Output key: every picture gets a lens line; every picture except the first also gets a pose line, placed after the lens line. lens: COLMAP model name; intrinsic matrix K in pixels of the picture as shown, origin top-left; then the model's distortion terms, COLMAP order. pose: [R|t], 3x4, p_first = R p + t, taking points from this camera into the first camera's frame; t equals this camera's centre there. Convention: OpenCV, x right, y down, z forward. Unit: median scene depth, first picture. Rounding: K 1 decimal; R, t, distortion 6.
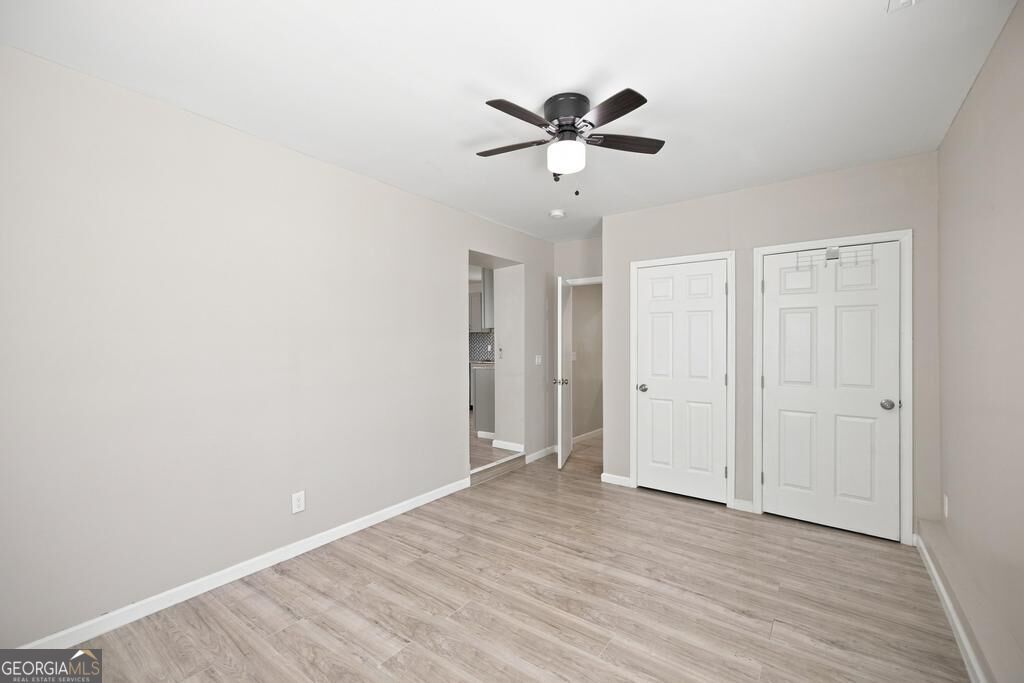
lens RADIAL K [[438.7, 0, 513.9], [0, 438.7, 345.3], [0, 0, 1]] dist [0.001317, 0.000133]
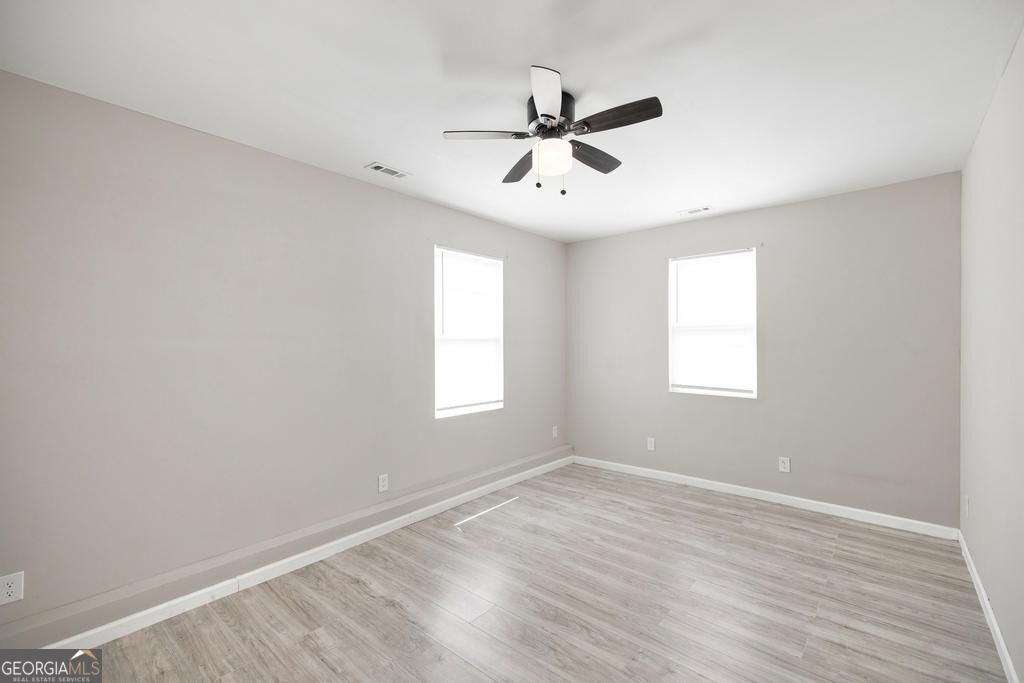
lens RADIAL K [[438.7, 0, 513.9], [0, 438.7, 345.3], [0, 0, 1]] dist [0.001317, 0.000133]
pose [[-0.997372, 0.009909, 0.071764, 0.139911], [0.010723, 0.999882, 0.010965, -0.034809], [-0.071647, 0.011705, -0.997361, 1.985219]]
